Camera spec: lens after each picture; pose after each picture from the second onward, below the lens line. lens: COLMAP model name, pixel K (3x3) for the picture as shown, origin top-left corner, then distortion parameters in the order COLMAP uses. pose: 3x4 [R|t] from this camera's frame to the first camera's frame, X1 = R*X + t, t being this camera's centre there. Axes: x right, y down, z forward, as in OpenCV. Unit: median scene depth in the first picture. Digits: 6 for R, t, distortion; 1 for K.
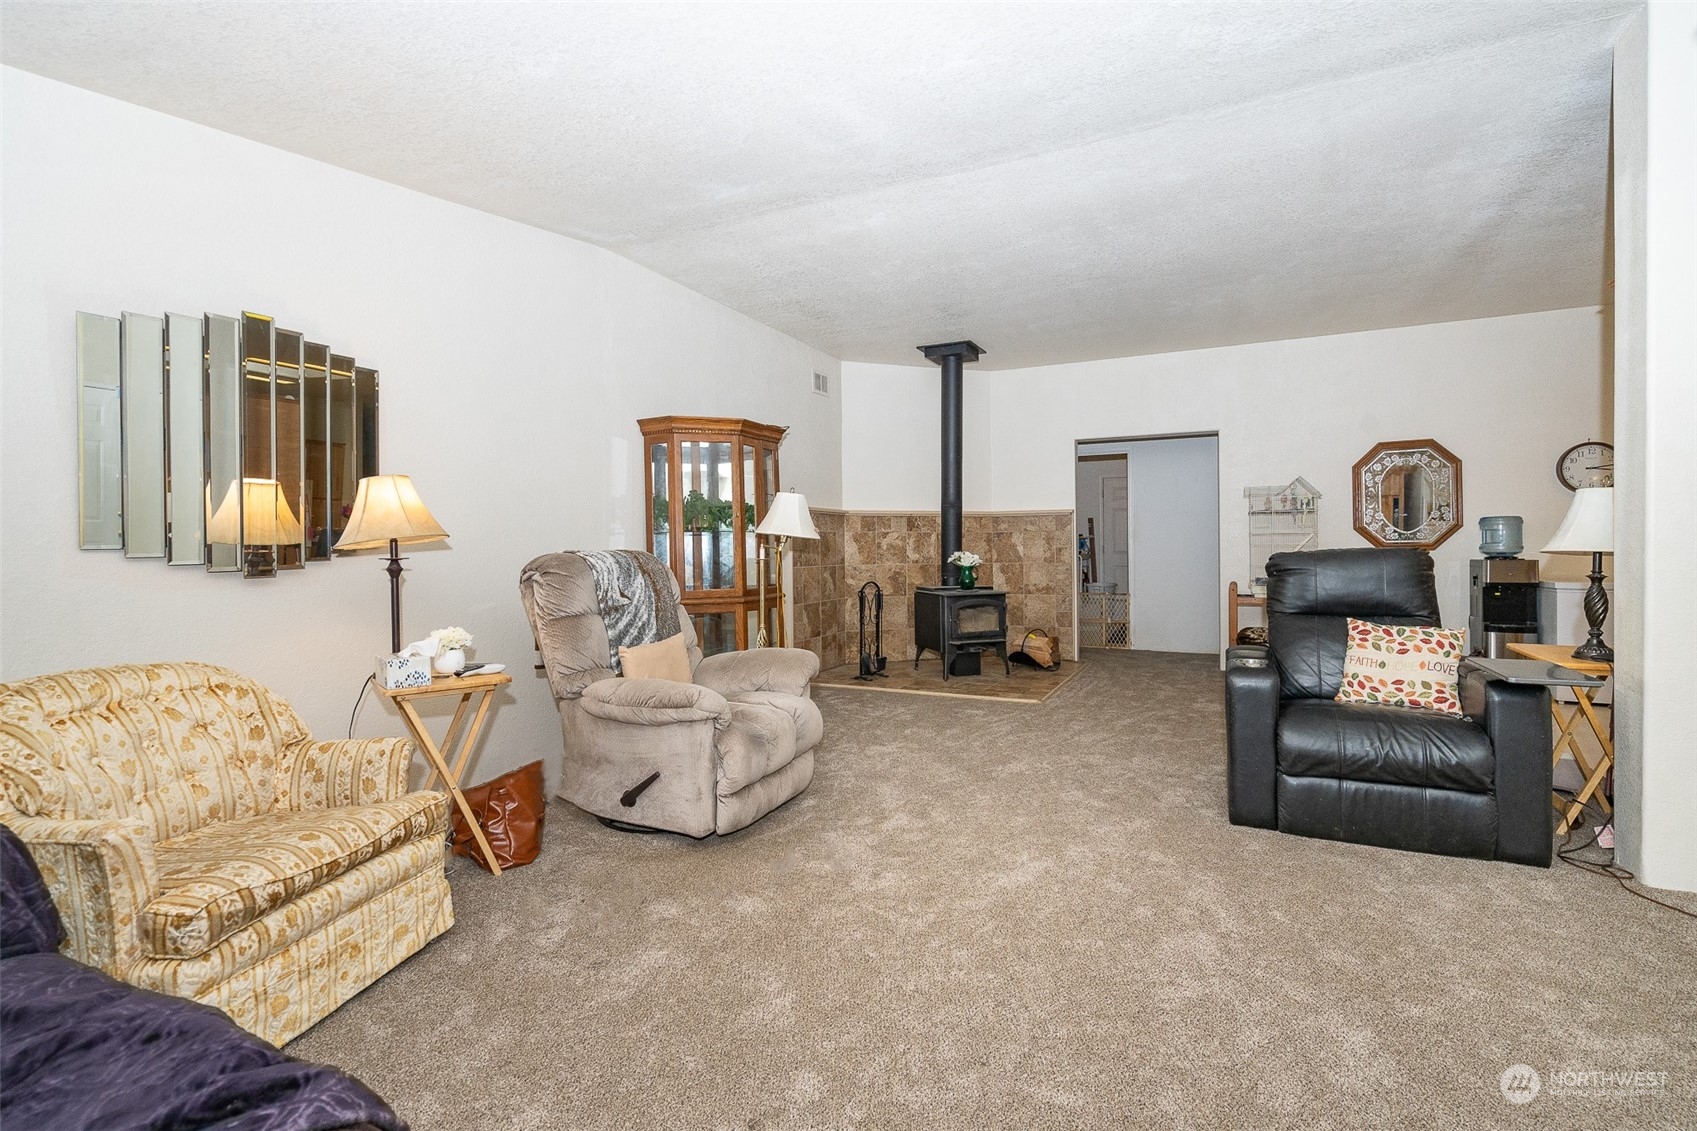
lens RADIAL K [[782.1, 0, 851.8], [0, 782.1, 549.3], [0, 0, 1]] dist [0.001119, -0.000200]
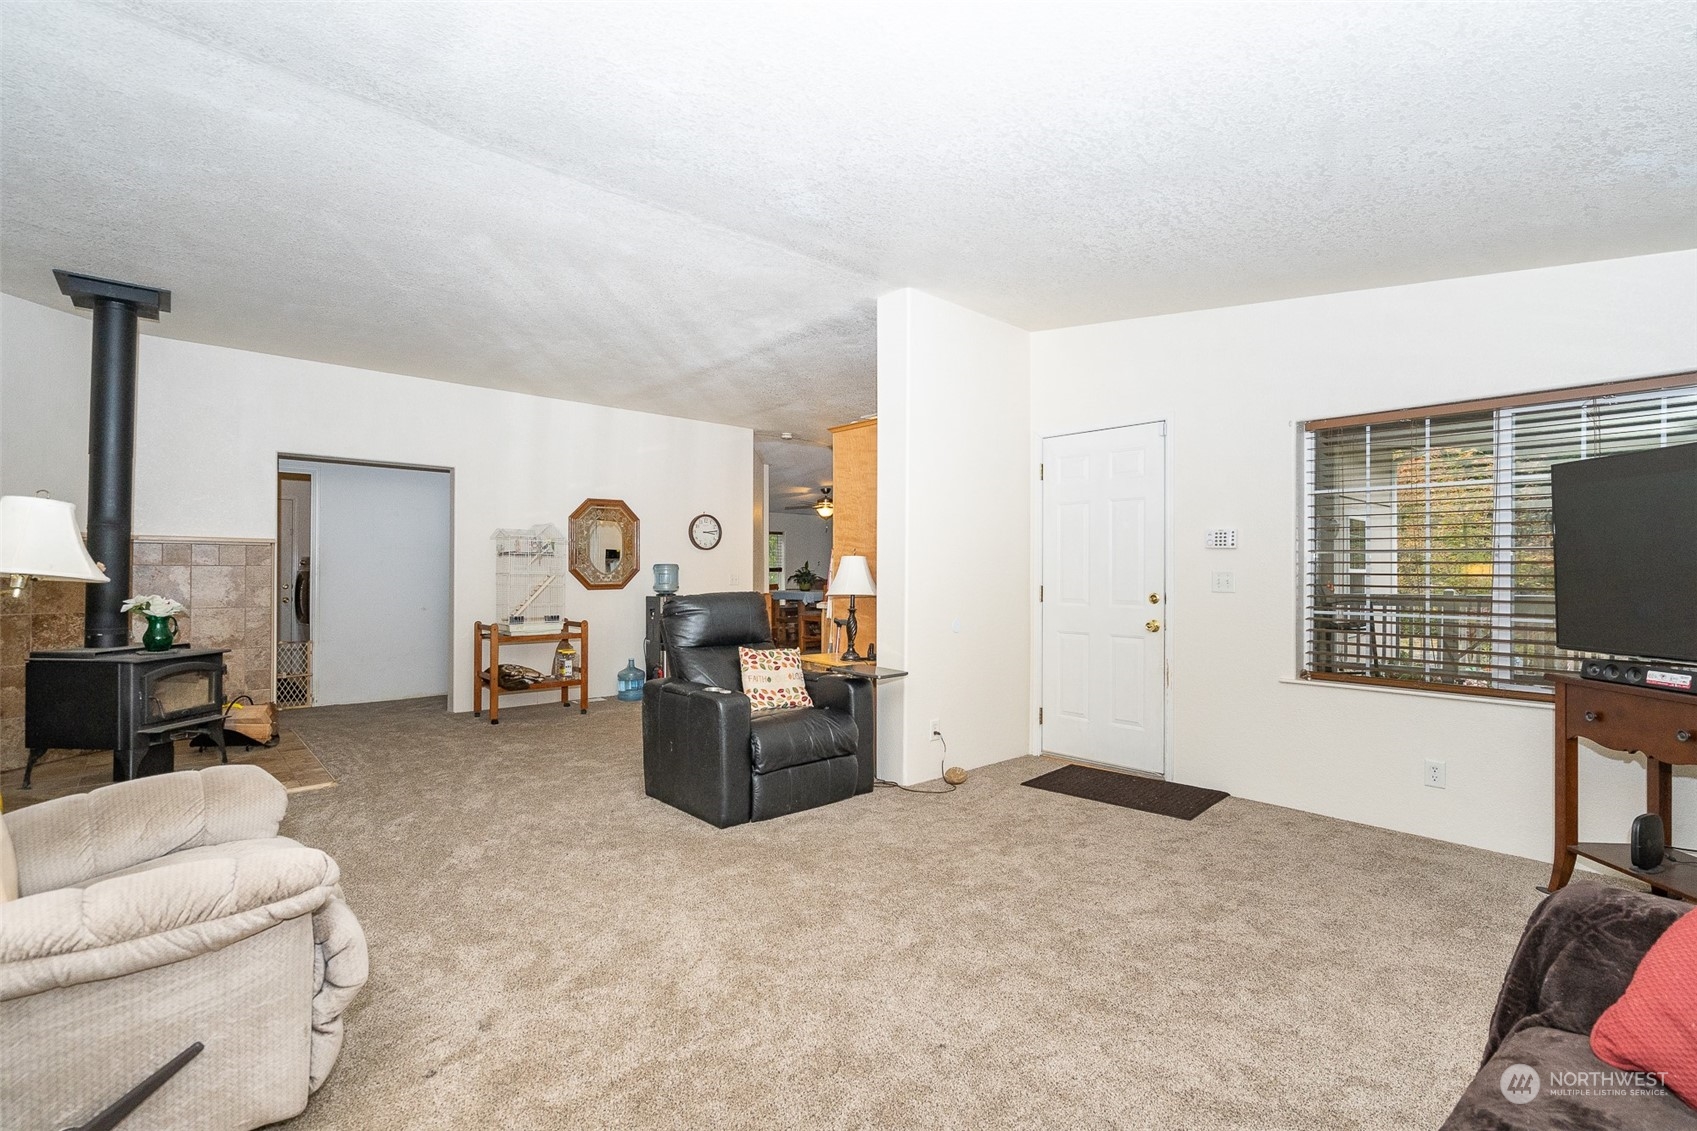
lens RADIAL K [[781.8, 0, 848.5], [0, 781.8, 565.5], [0, 0, 1]] dist [-0.000799, -0.000360]
pose [[0.369987, 0.019941, 0.928823, -0.473653], [-0.003621, 0.999793, -0.020022, -0.020759], [-0.929030, 0.004044, 0.369983, 0.329183]]
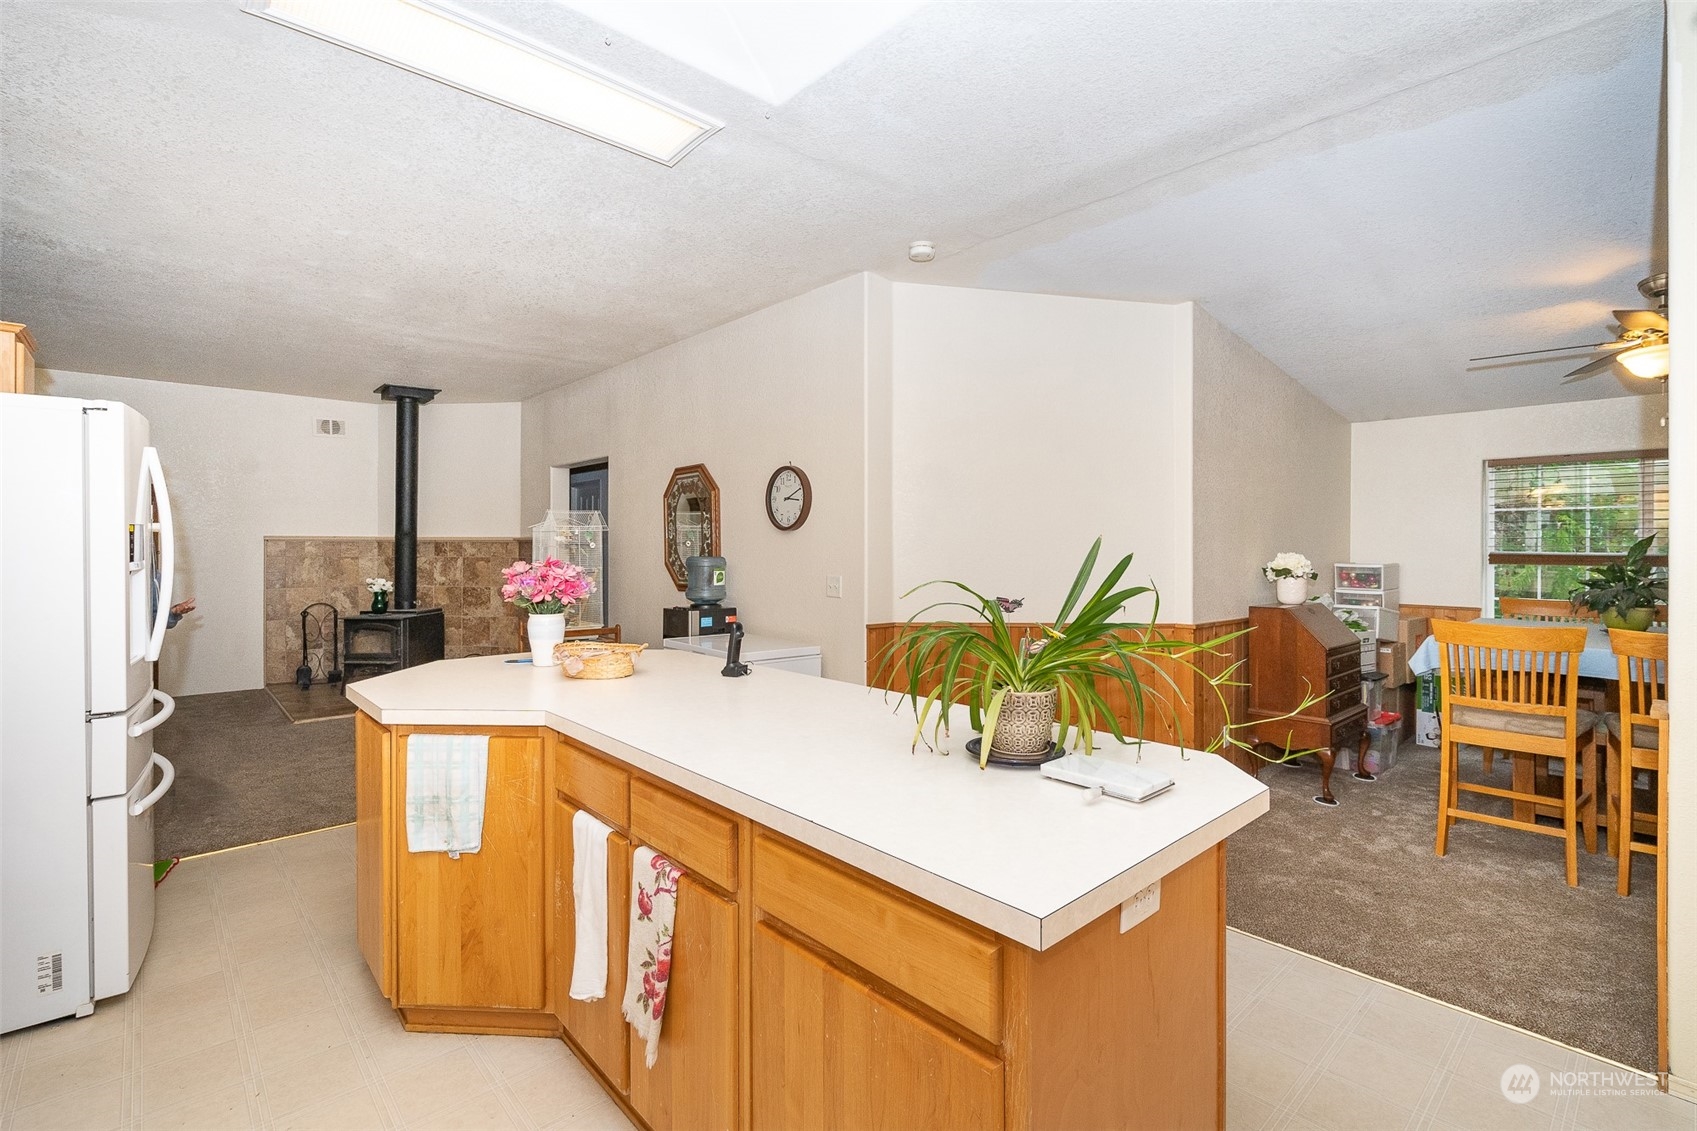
lens RADIAL K [[782.1, 0, 851.8], [0, 782.1, 549.3], [0, 0, 1]] dist [0.001119, -0.000200]
pose [[0.932055, 0.014351, -0.362032, 1.989295], [-0.014951, 0.999888, 0.001146, -0.082626], [0.362008, 0.004345, 0.932165, 0.431433]]
